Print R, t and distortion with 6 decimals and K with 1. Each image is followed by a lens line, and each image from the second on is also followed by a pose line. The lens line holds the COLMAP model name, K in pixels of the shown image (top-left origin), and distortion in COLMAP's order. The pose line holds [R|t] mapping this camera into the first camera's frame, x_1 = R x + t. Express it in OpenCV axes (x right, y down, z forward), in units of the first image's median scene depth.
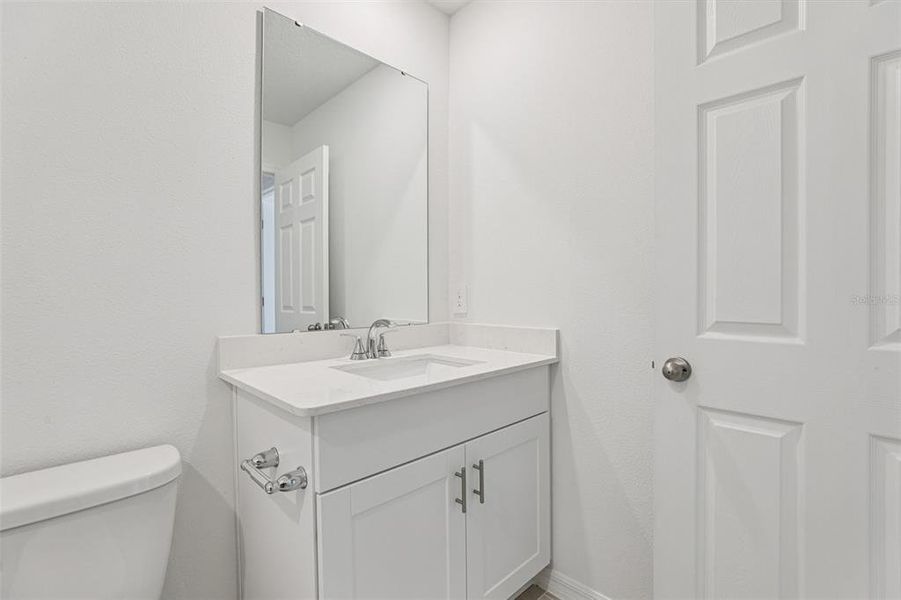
lens RADIAL K [[408.6, 0, 452.0], [0, 408.6, 293.2], [0, 0, 1]] dist [-0.000388, 0.000337]
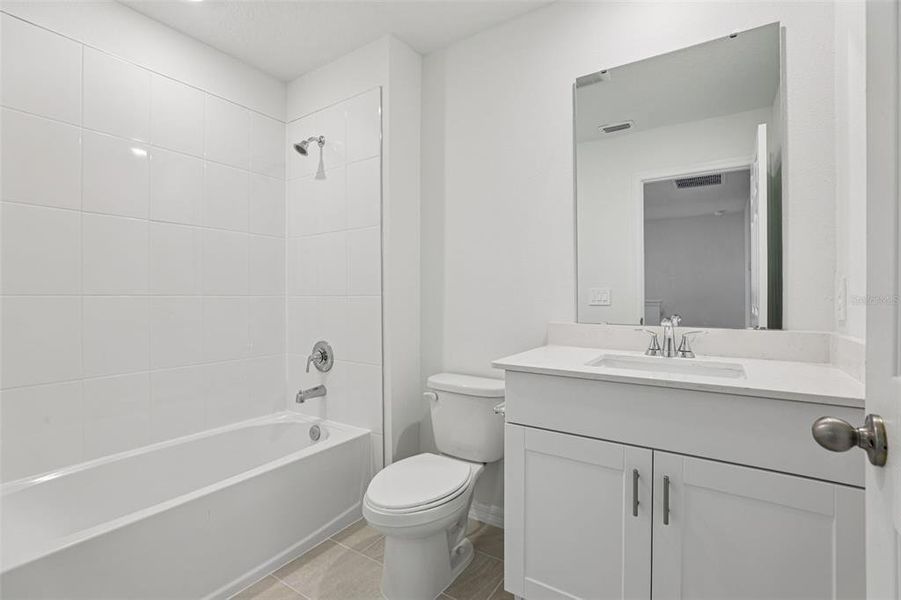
lens RADIAL K [[401.3, 0, 465.0], [0, 401.3, 298.3], [0, 0, 1]] dist [0.001634, 0.000283]
pose [[0.216086, 0.005752, -0.976357, 0.666335], [0.006536, 0.999952, 0.007338, 0.003375], [0.976353, -0.007967, 0.216038, 0.292516]]
